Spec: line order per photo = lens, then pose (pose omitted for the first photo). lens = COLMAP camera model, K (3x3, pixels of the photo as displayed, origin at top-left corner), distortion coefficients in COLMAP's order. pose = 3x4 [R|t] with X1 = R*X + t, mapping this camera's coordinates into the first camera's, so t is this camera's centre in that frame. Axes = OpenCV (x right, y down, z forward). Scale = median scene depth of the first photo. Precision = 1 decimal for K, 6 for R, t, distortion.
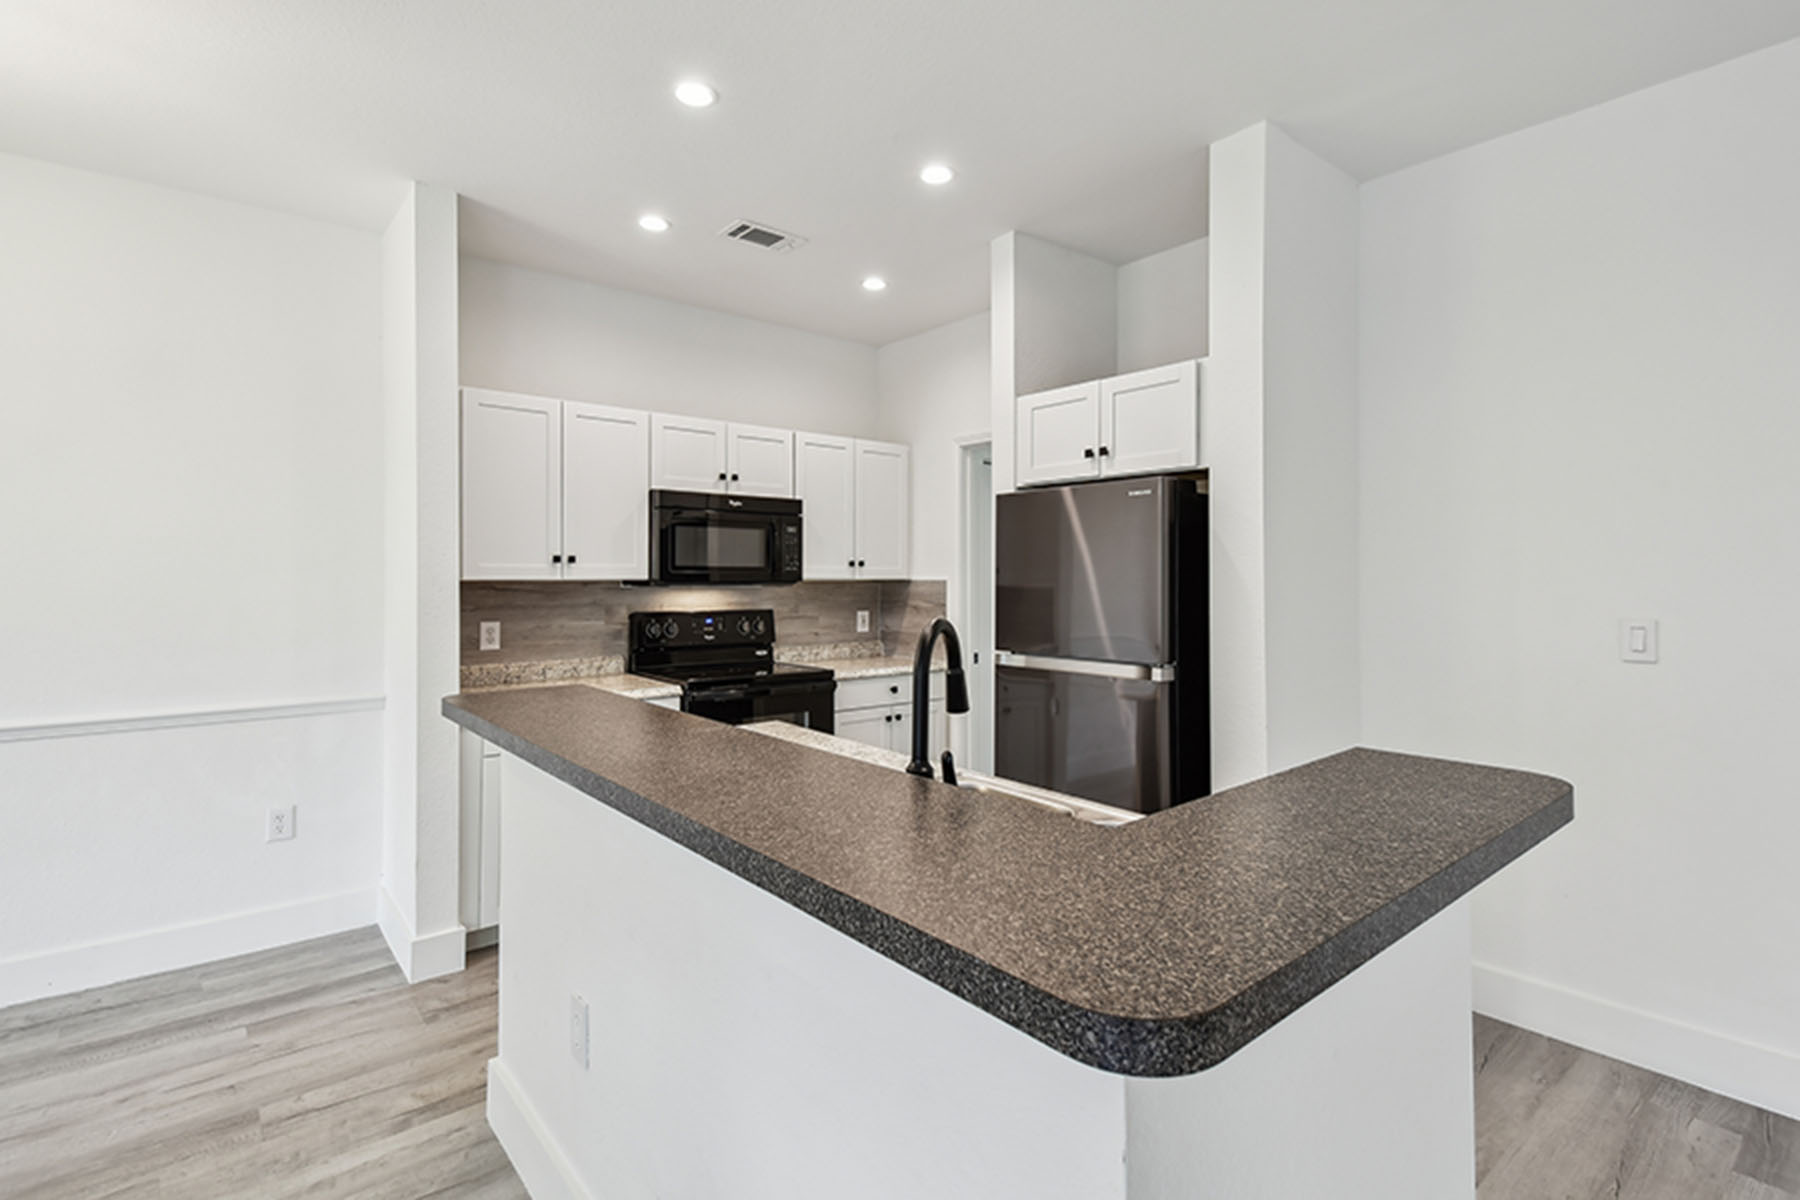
lens RADIAL K [[854.6, 0, 899.8], [0, 854.6, 570.7], [0, 0, 1]] dist [0.050022, -0.020041]
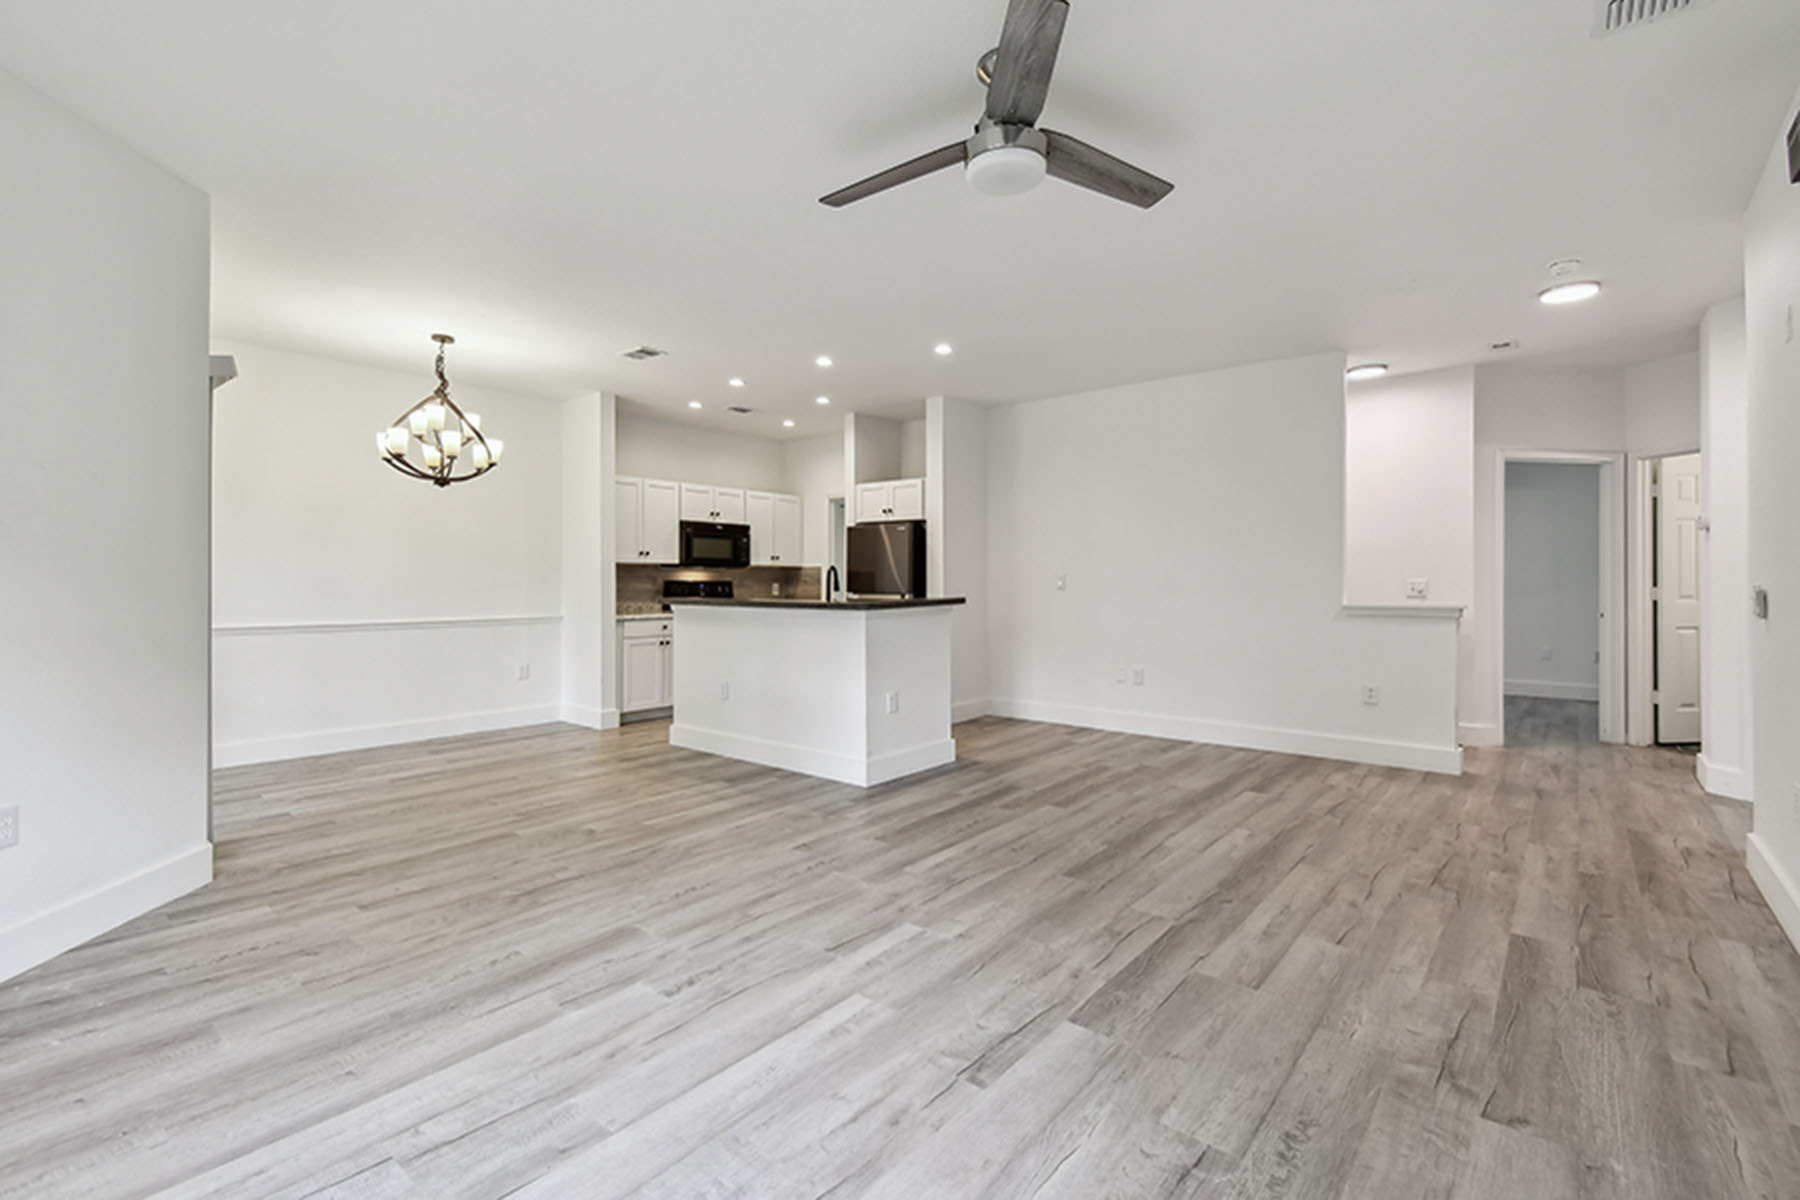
lens RADIAL K [[796.9, 0, 907.0], [0, 796.9, 586.3], [0, 0, 1]] dist [0.050600, -0.024900]
pose [[0.981963, -0.001723, 0.189067, -0.133358], [-0.000836, 0.999909, 0.013454, 0.043120], [-0.189073, -0.013369, 0.981872, -1.129721]]
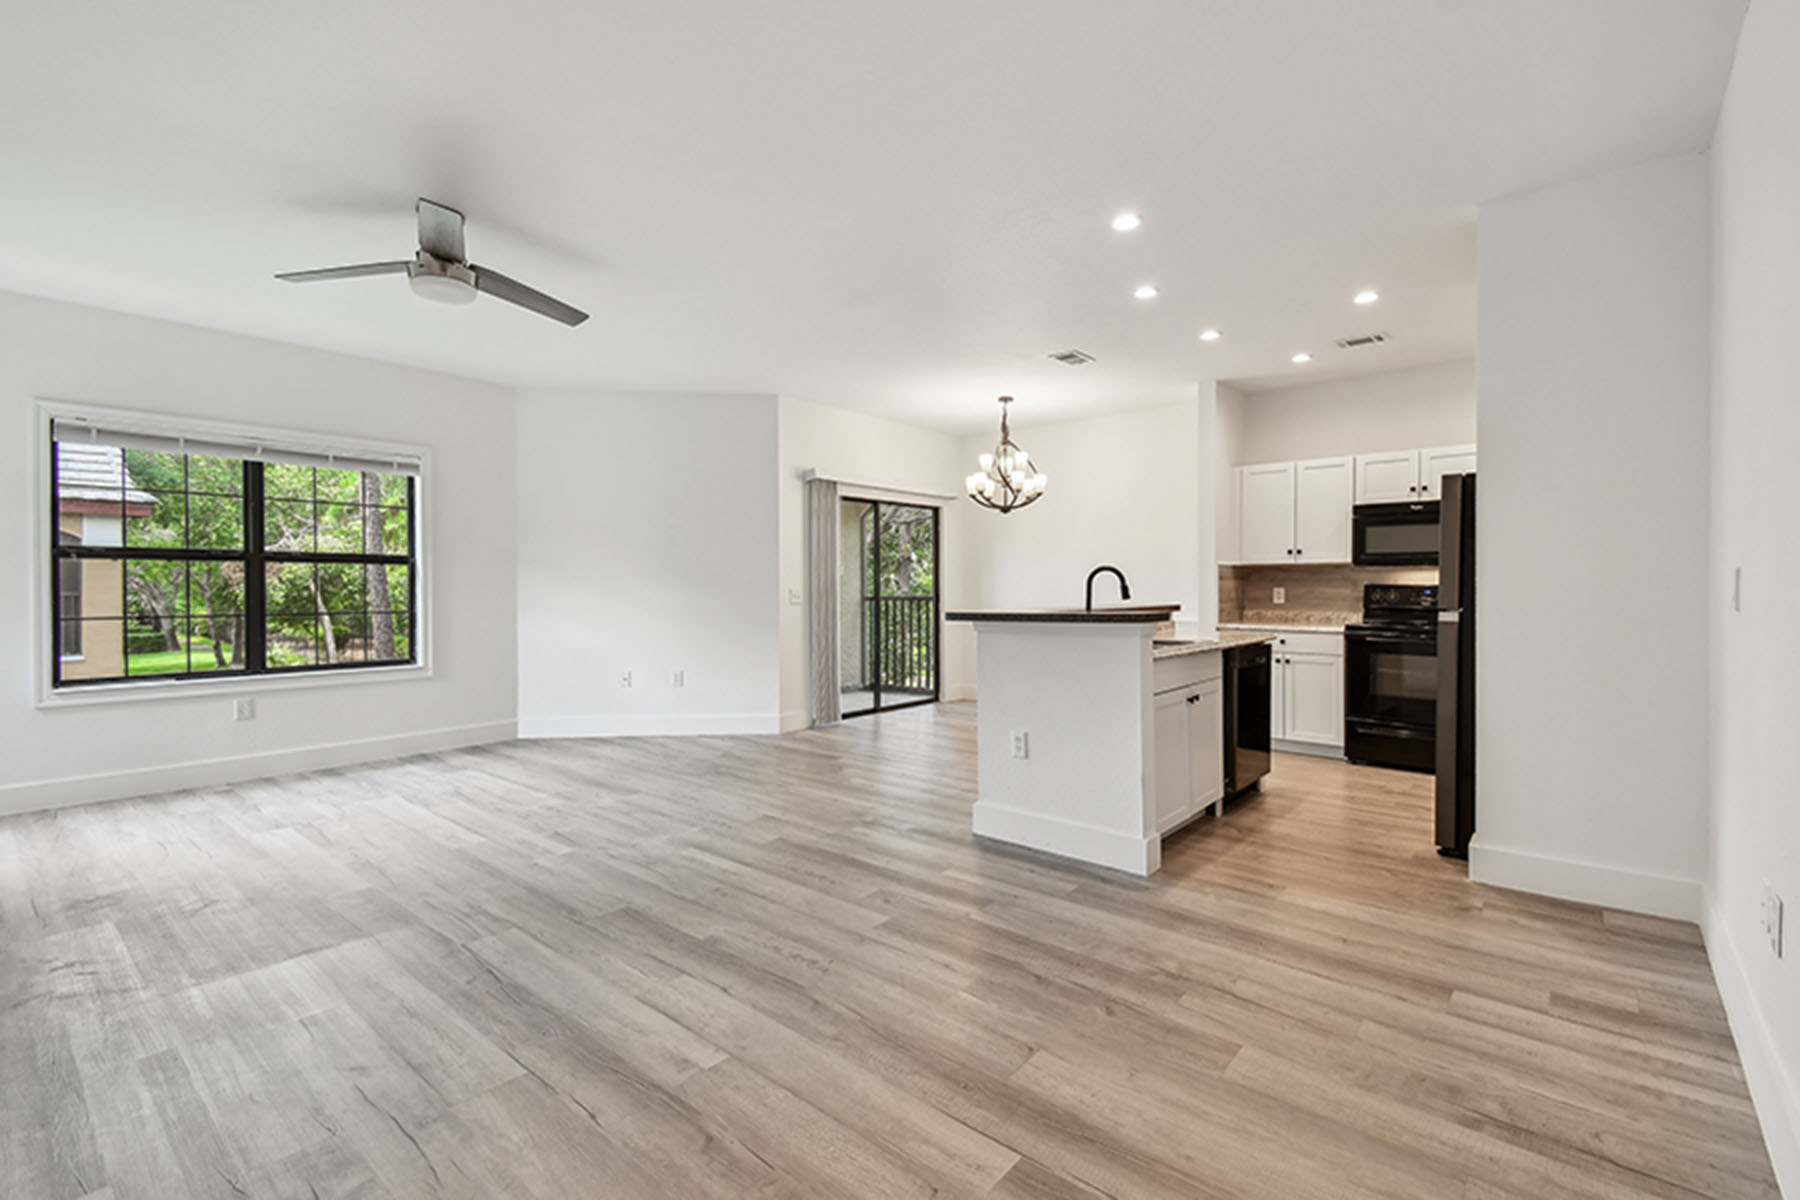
lens RADIAL K [[796.9, 0, 907.0], [0, 796.9, 586.3], [0, 0, 1]] dist [0.050600, -0.024900]
pose [[0.175291, 0.002295, -0.984514, 1.153838], [0.007311, 0.999967, 0.003633, 0.048035], [0.984490, -0.007835, 0.175268, -0.077424]]
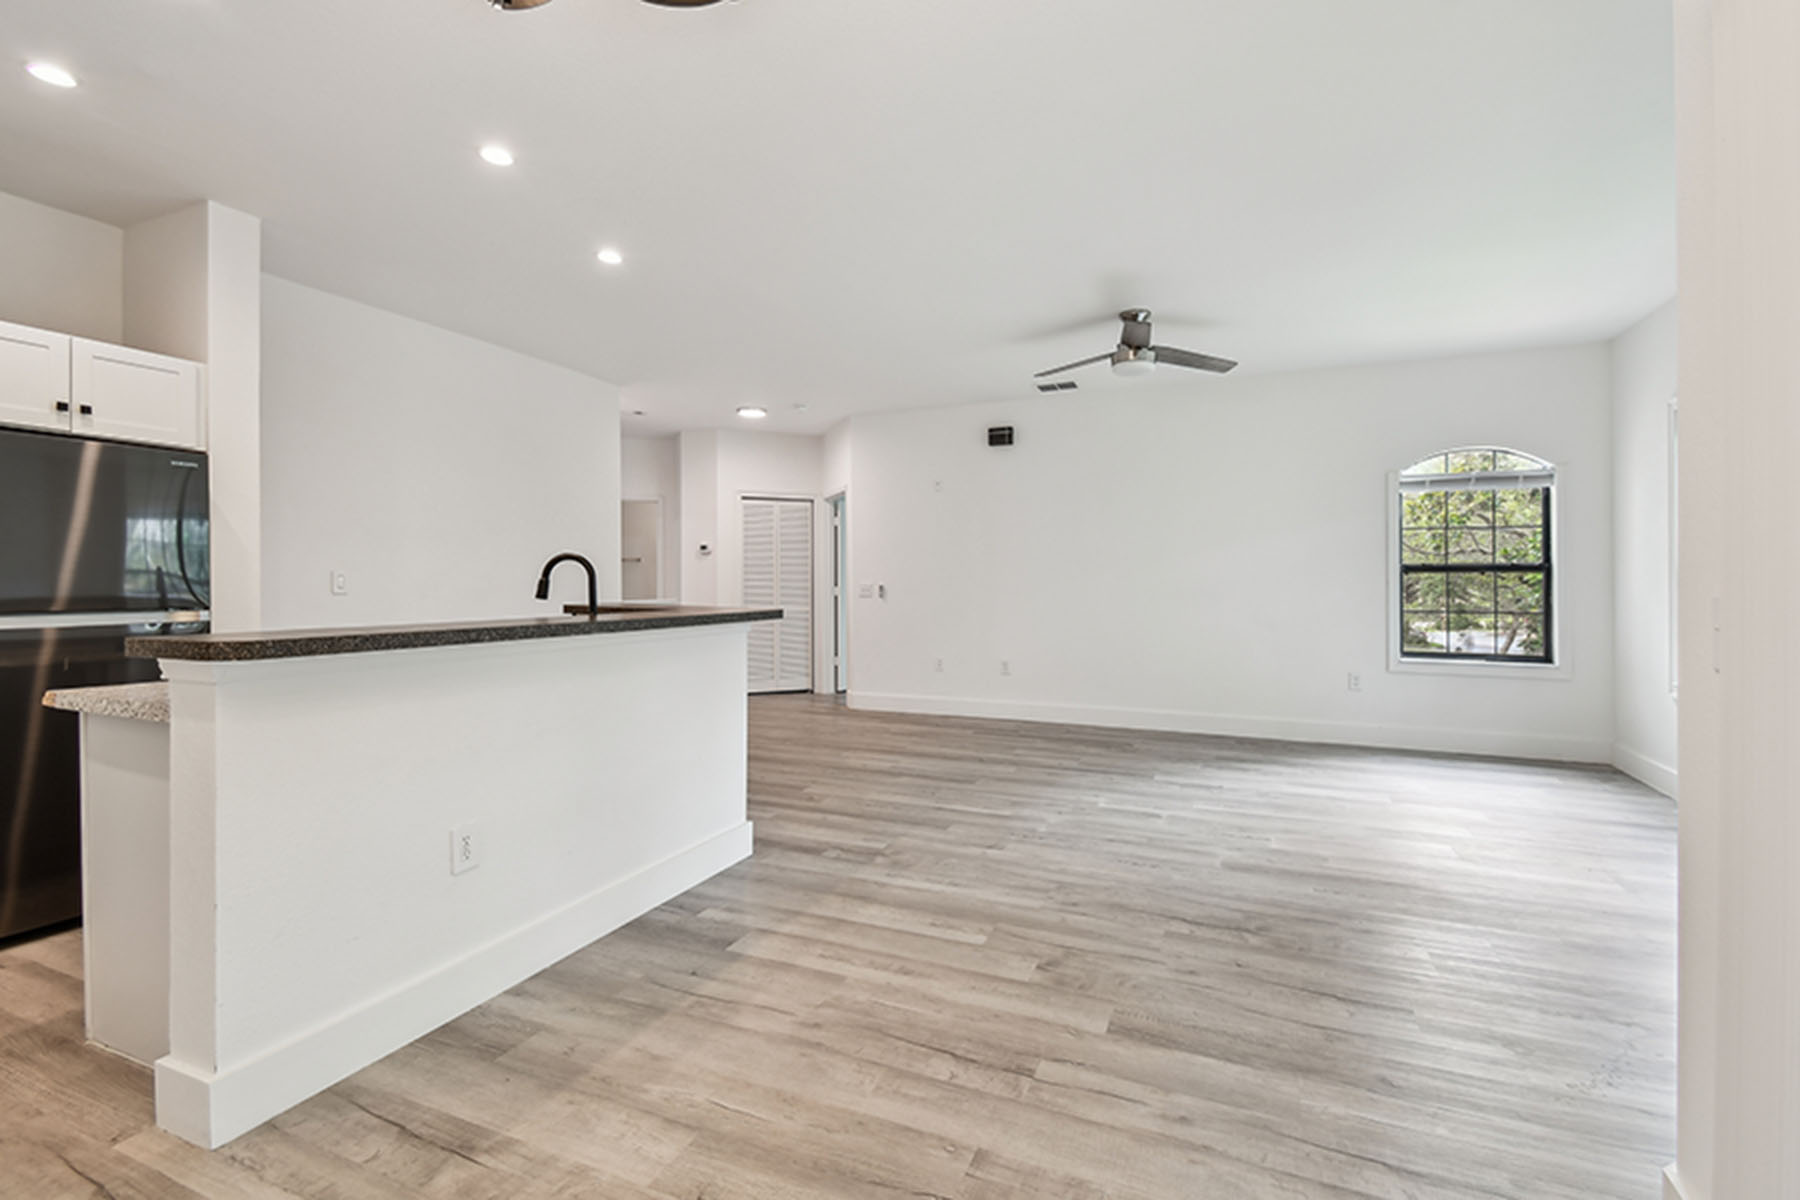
lens RADIAL K [[796.9, 0, 907.0], [0, 796.9, 586.3], [0, 0, 1]] dist [0.050600, -0.024900]
pose [[-0.451179, -0.003693, 0.892426, -0.950309], [-0.004428, 0.999988, 0.001900, 0.056853], [-0.892423, -0.003095, -0.451190, 0.498839]]
